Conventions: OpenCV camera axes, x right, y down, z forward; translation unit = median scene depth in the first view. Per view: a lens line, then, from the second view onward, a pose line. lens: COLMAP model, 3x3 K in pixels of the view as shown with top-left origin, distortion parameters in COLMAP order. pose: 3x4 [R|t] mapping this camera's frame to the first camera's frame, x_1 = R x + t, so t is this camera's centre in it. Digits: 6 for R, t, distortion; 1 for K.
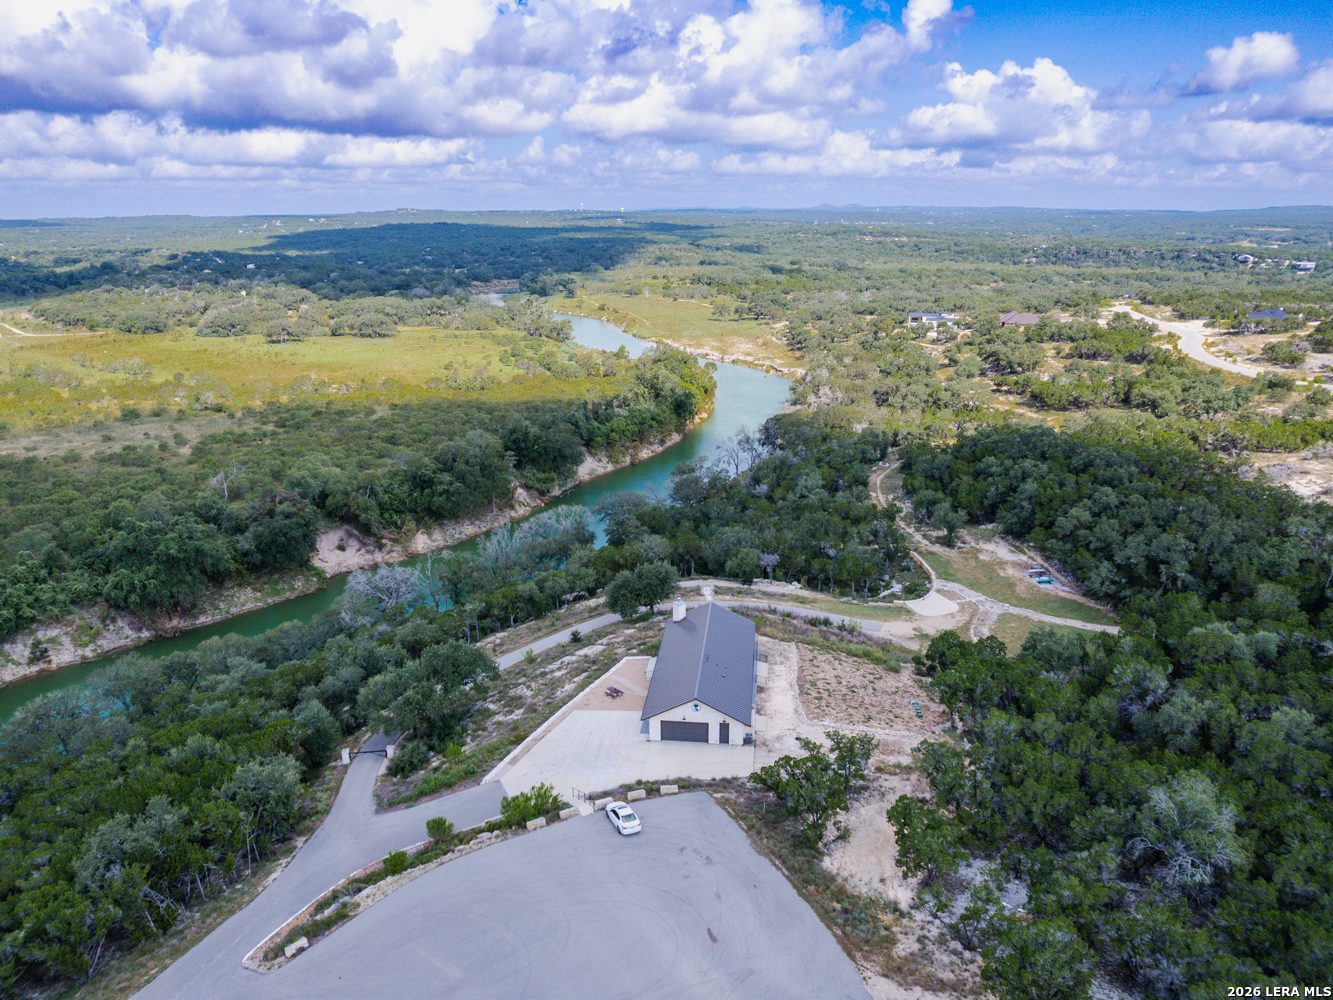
lens RADIAL K [[975.2, 0, 670.3], [0, 975.2, 500.4], [0, 0, 1]] dist [-0.057325, 0.036058]
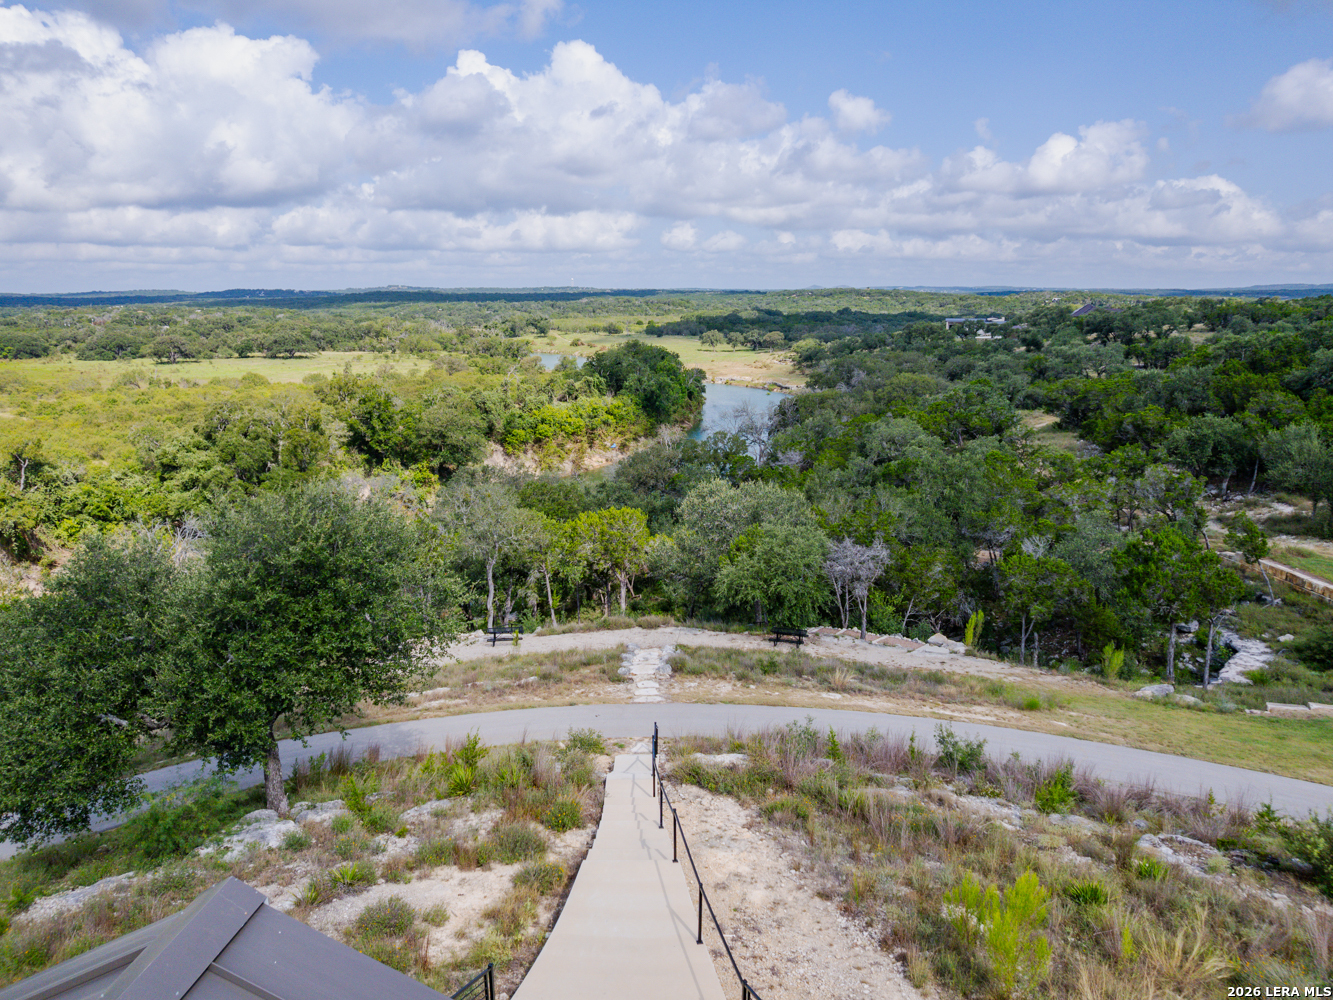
lens RADIAL K [[975.2, 0, 663.0], [0, 975.2, 500.6], [0, 0, 1]] dist [-0.057325, 0.036058]
pose [[0.999998, -0.002150, -0.000208, 0.046170], [0.002126, 0.996691, -0.081254, 0.075994], [0.000382, 0.081253, 0.996693, 0.790487]]
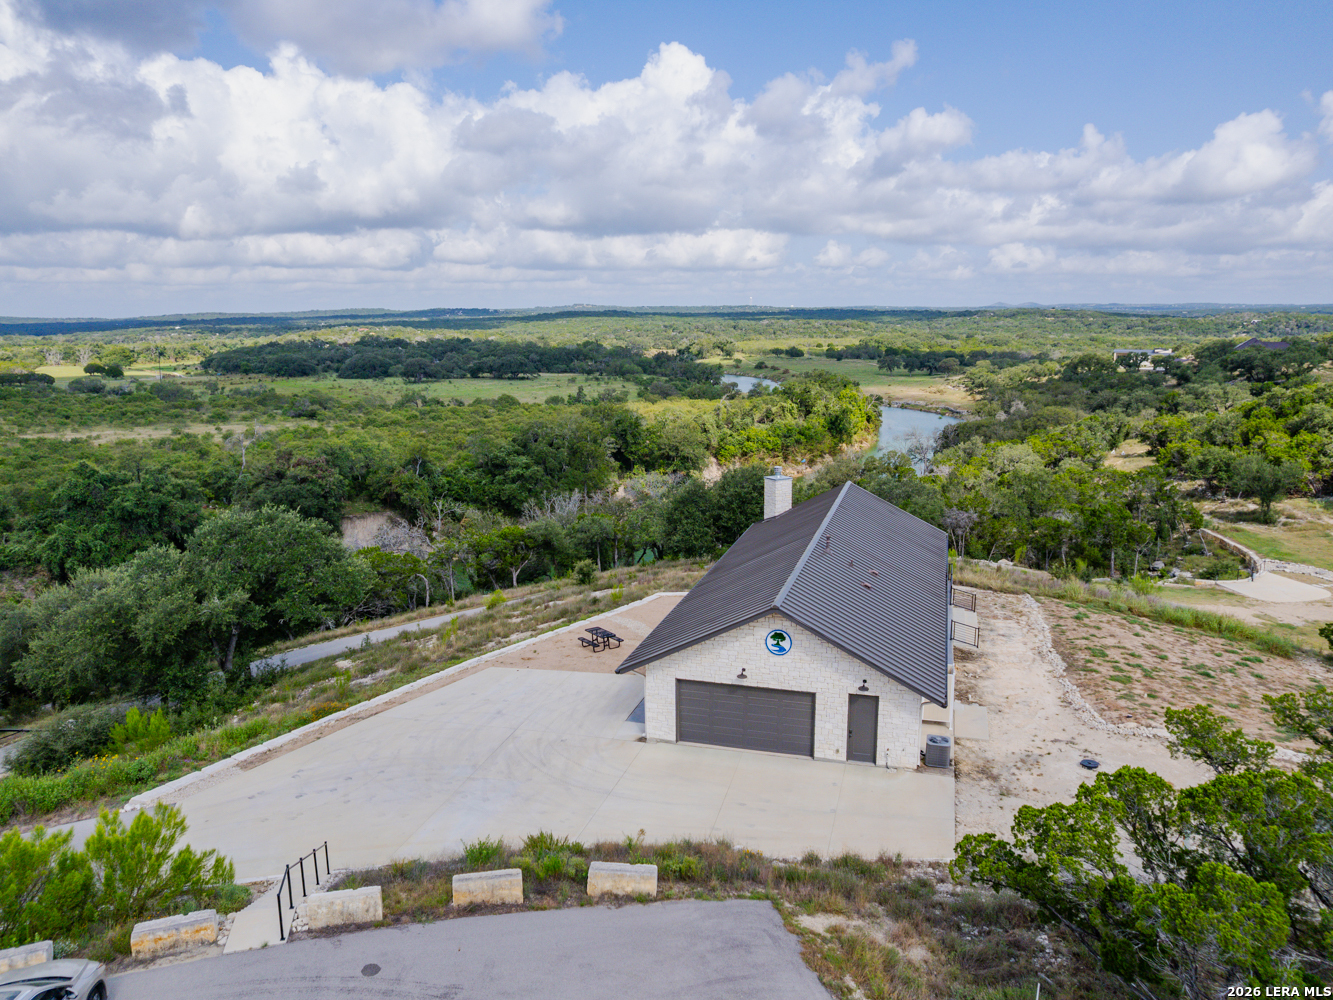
lens RADIAL K [[975.2, 0, 663.1], [0, 975.2, 500.9], [0, 0, 1]] dist [-0.057325, 0.036058]
pose [[0.984341, 0.028403, -0.173972, 0.029208], [-0.045274, 0.994563, -0.093785, 0.130551], [0.170362, 0.100193, 0.980275, 0.436121]]
